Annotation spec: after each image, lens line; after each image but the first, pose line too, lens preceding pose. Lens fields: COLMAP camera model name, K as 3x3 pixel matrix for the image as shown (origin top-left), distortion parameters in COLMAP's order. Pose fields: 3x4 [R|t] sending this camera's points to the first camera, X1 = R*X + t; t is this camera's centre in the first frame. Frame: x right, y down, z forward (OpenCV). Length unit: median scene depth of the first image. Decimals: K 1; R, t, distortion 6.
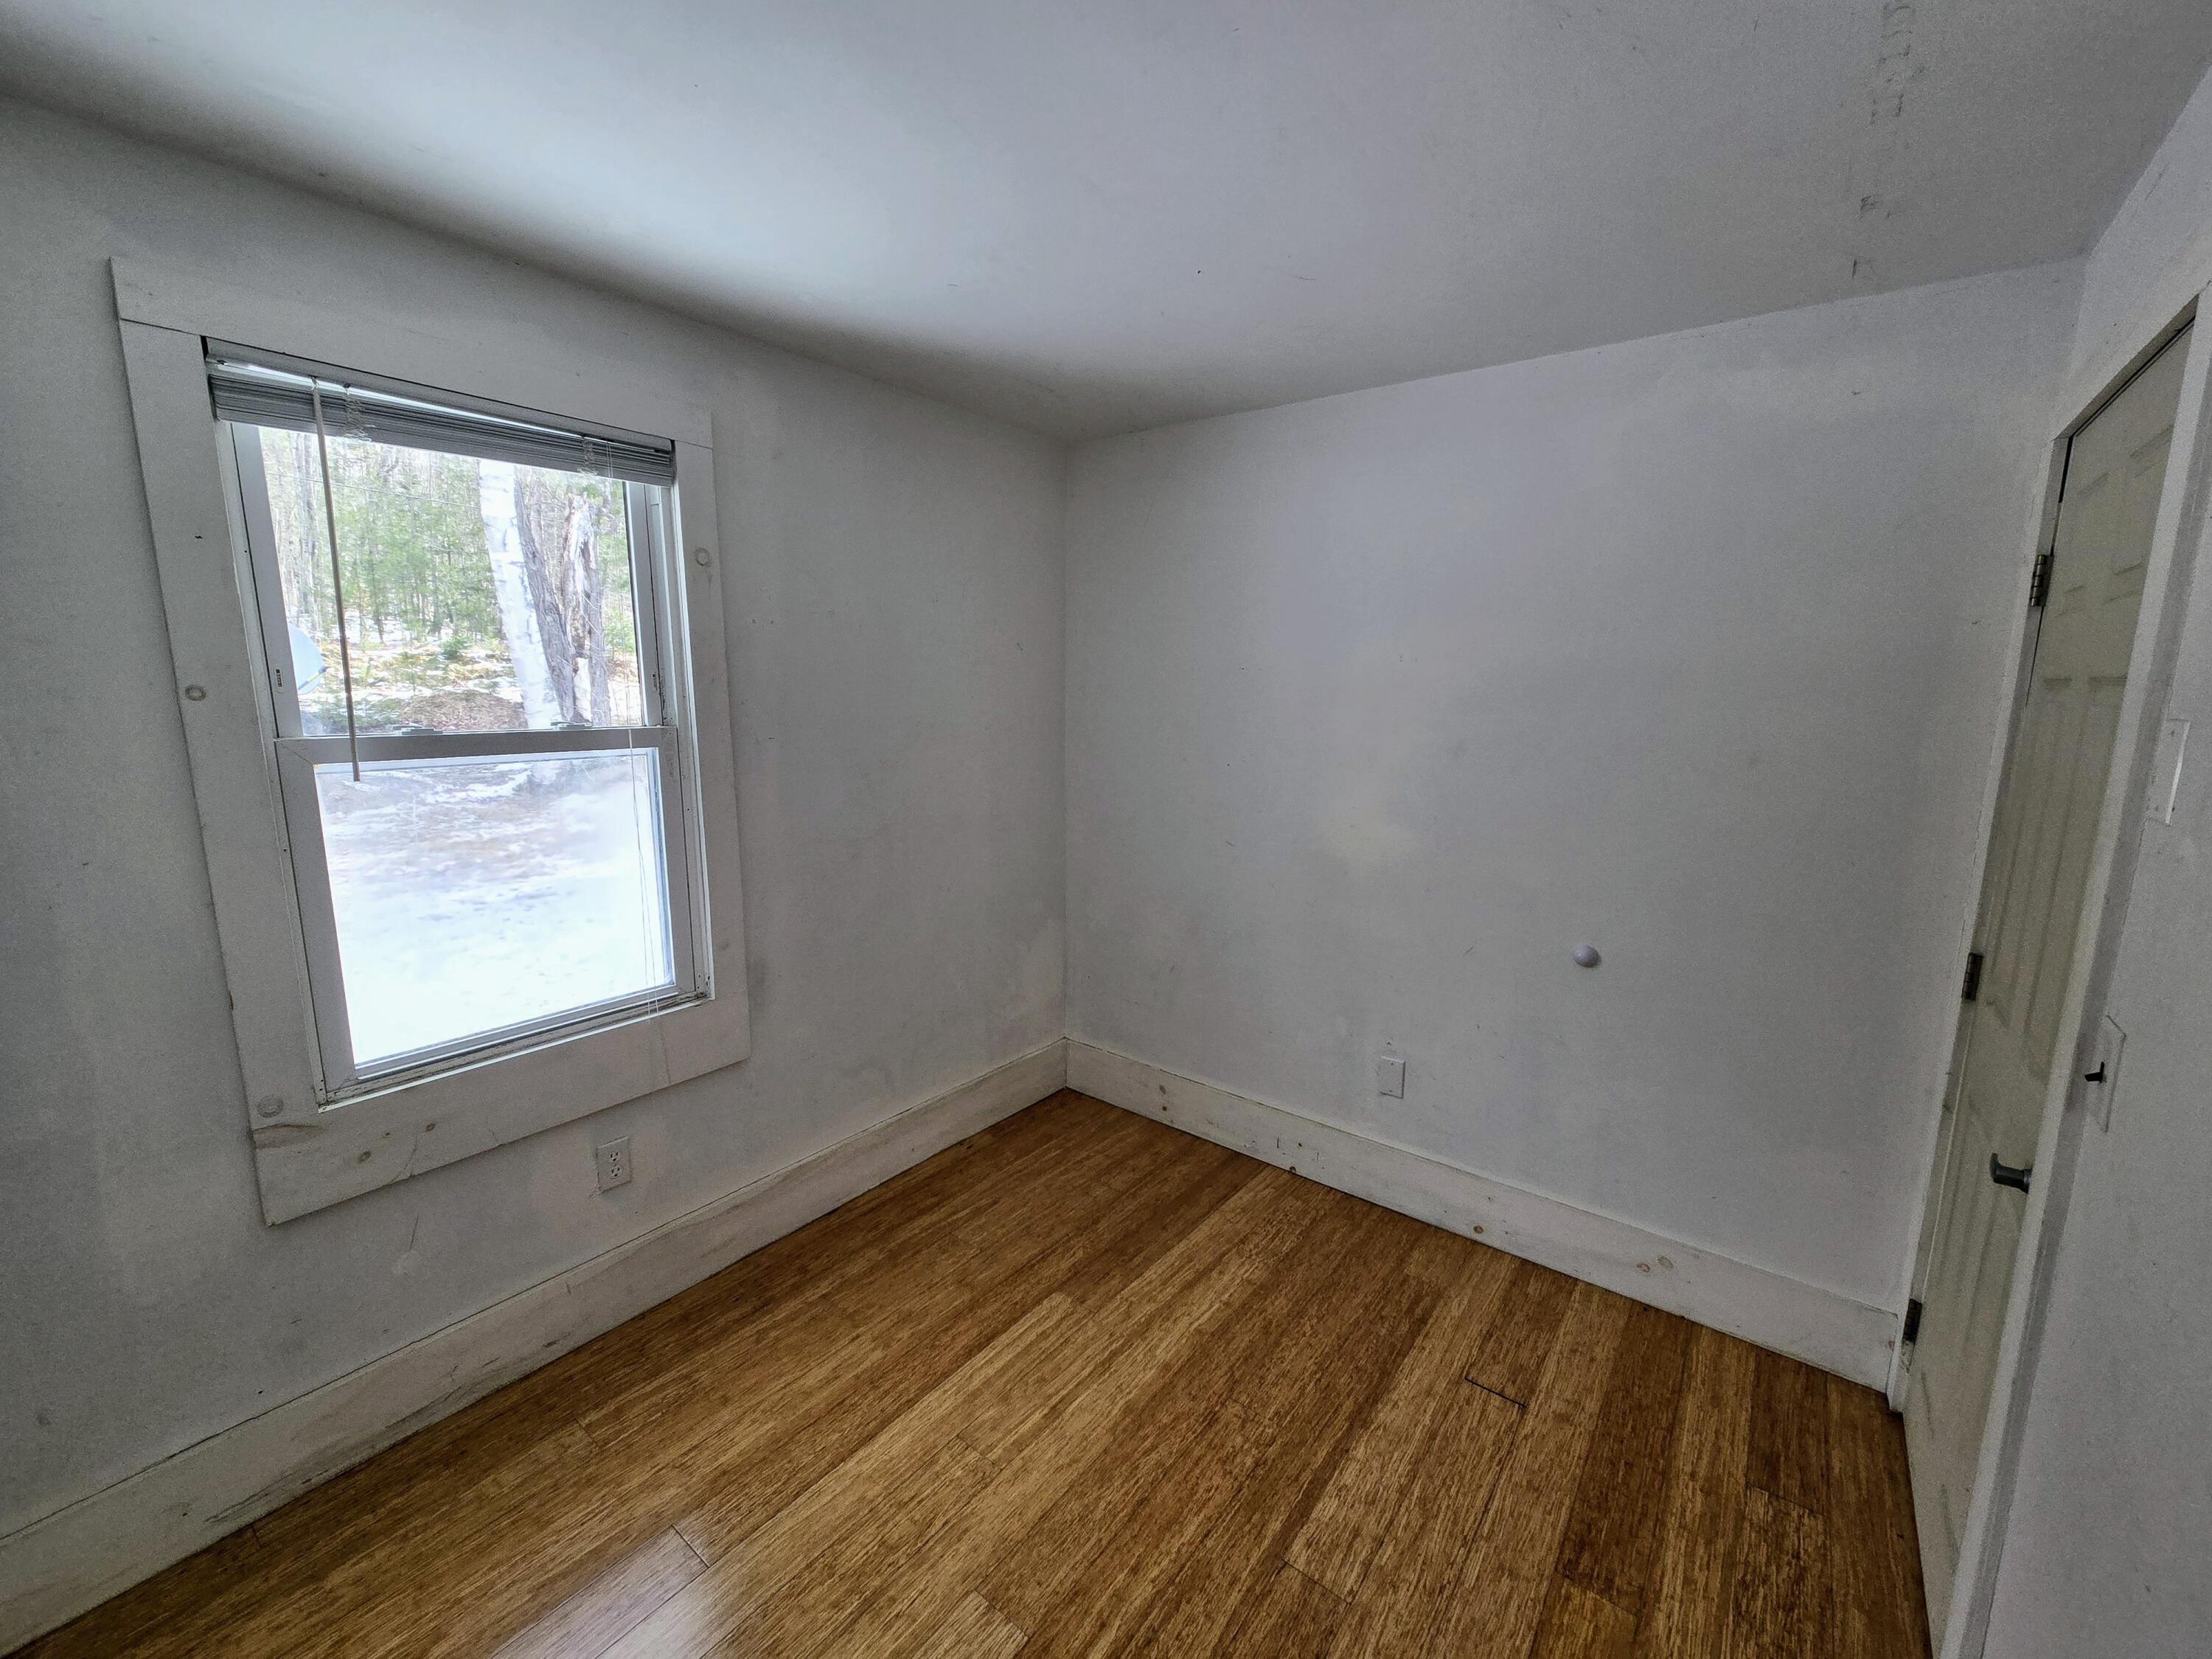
lens RADIAL K [[903.5, 0, 1111.8], [0, 903.5, 827.6], [0, 0, 1]] dist [-0.000881, 0.001282]
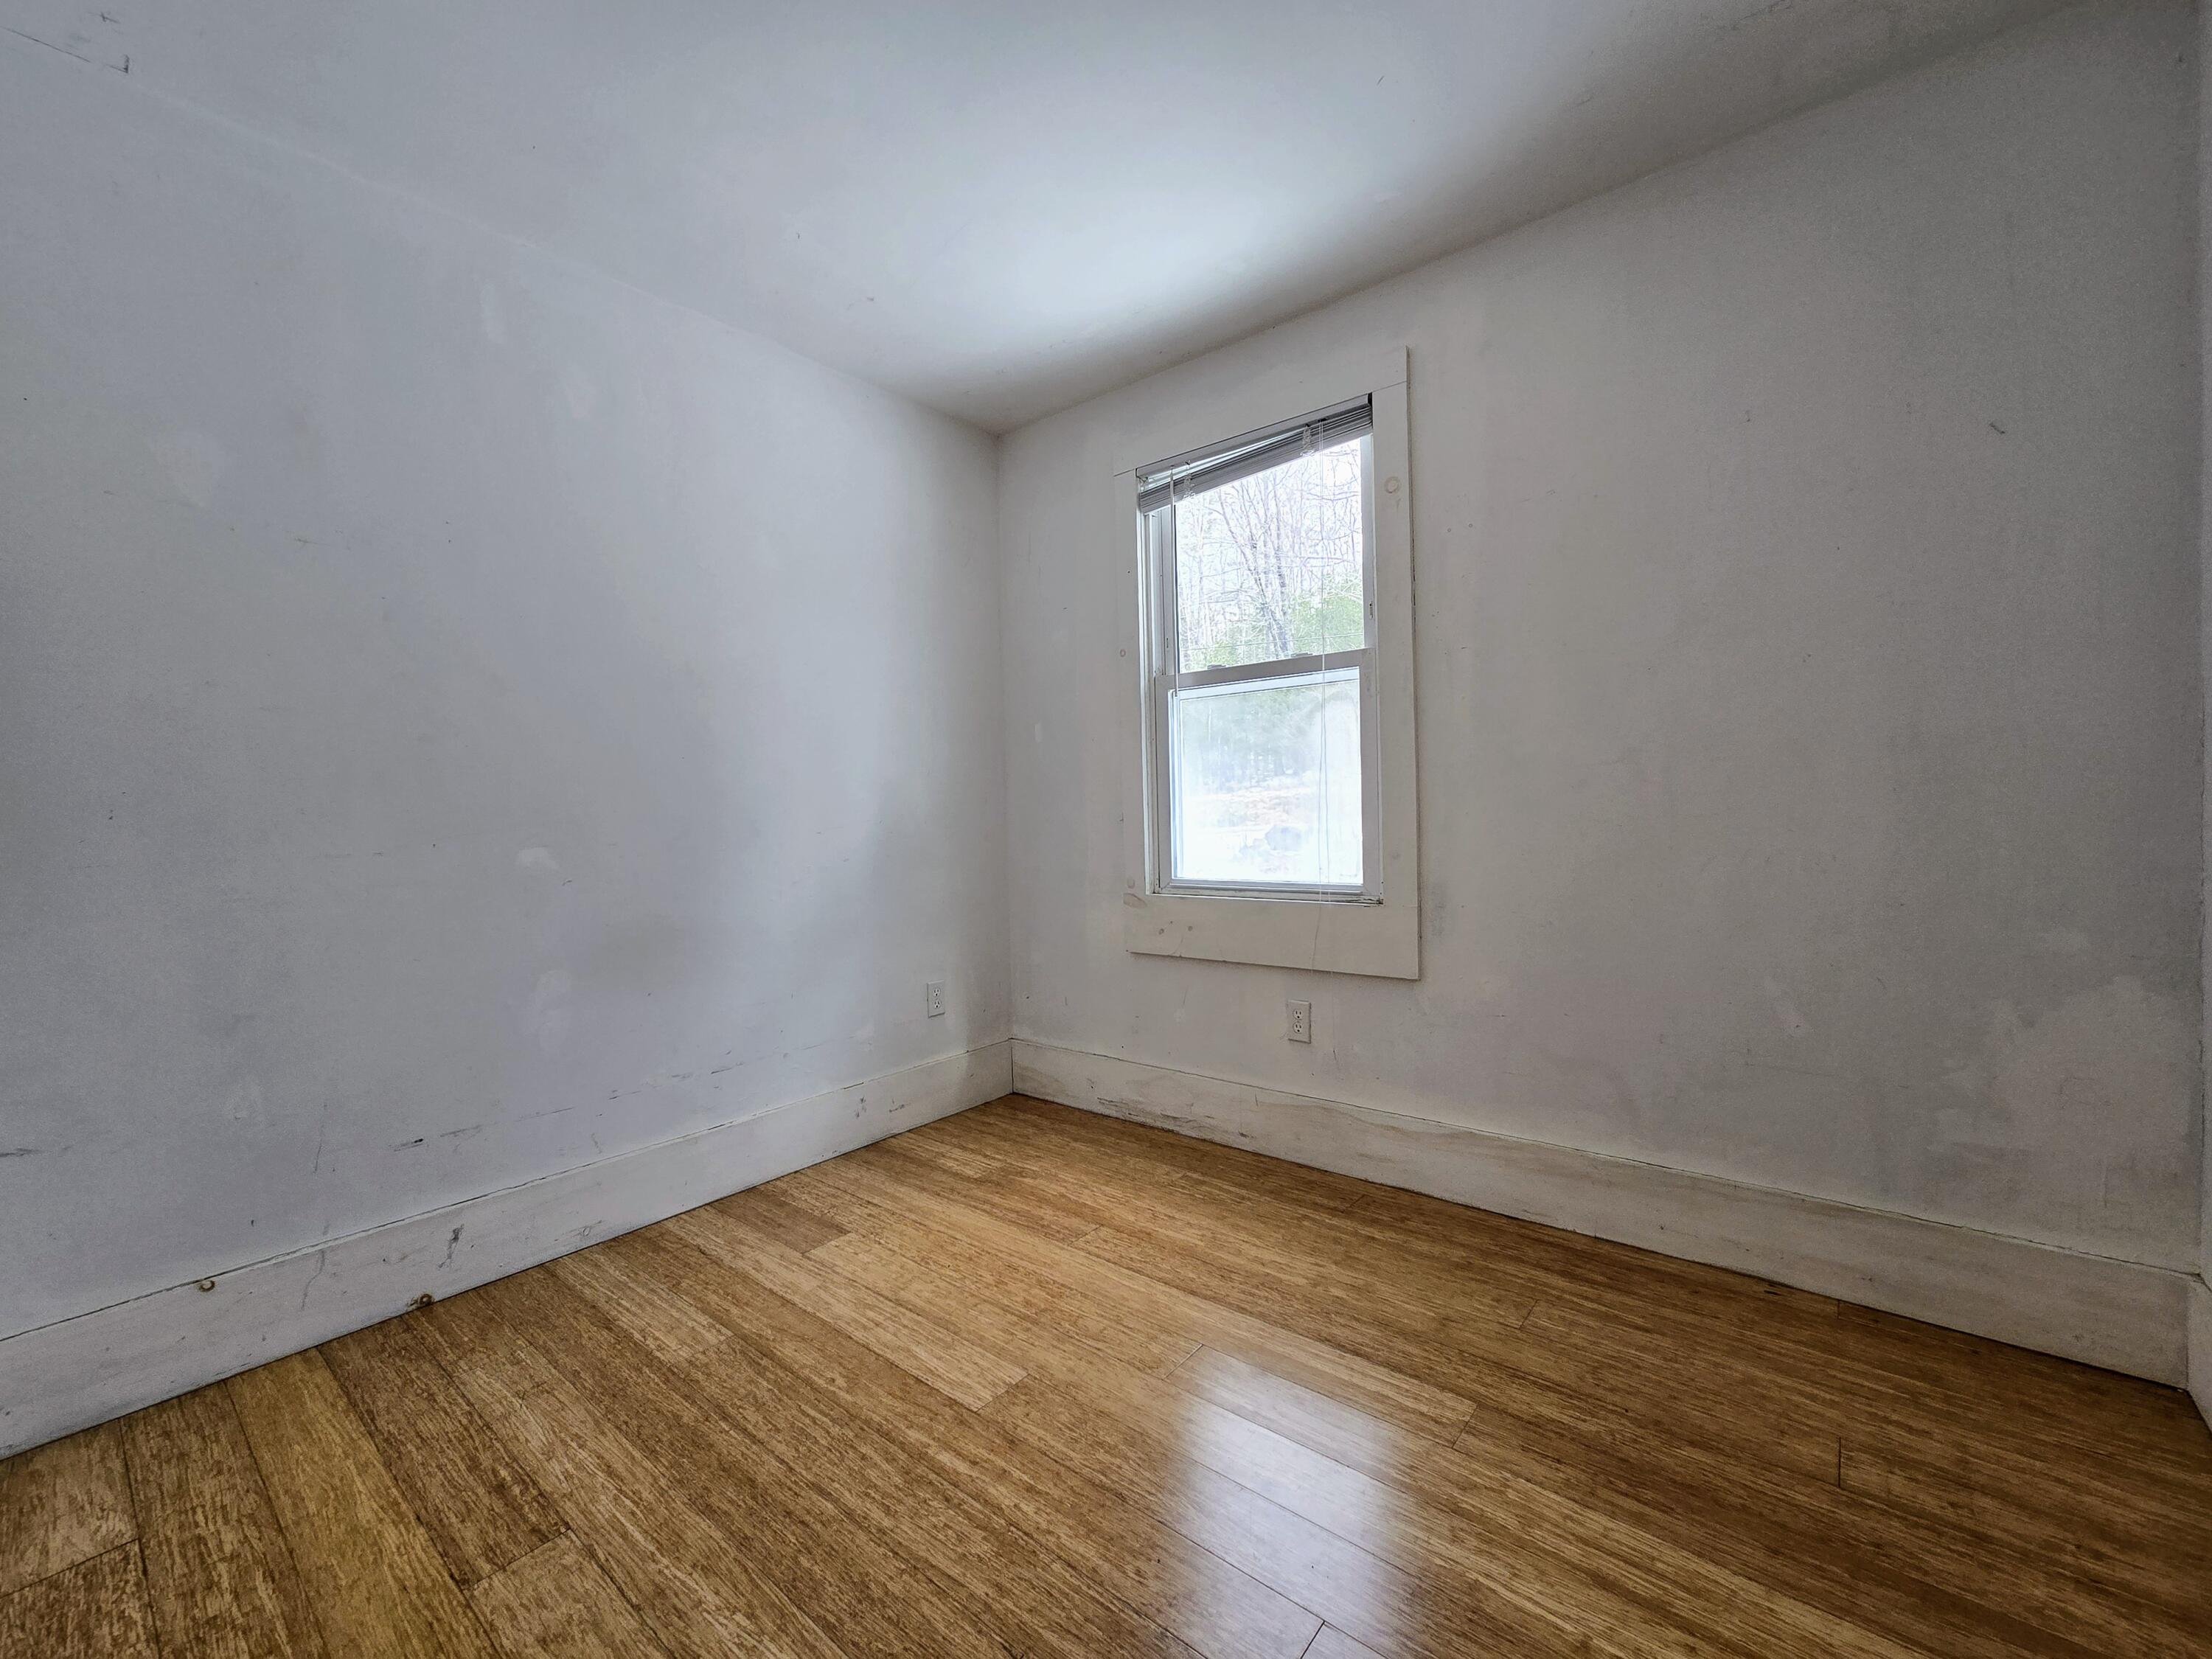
lens RADIAL K [[903.5, 0, 1111.8], [0, 903.5, 827.6], [0, 0, 1]] dist [-0.000881, 0.001282]
pose [[-0.030790, 0.007818, -0.999495, 0.658381], [-0.138471, 0.990294, 0.012011, 0.143202], [0.989888, 0.138771, -0.029408, 0.773073]]
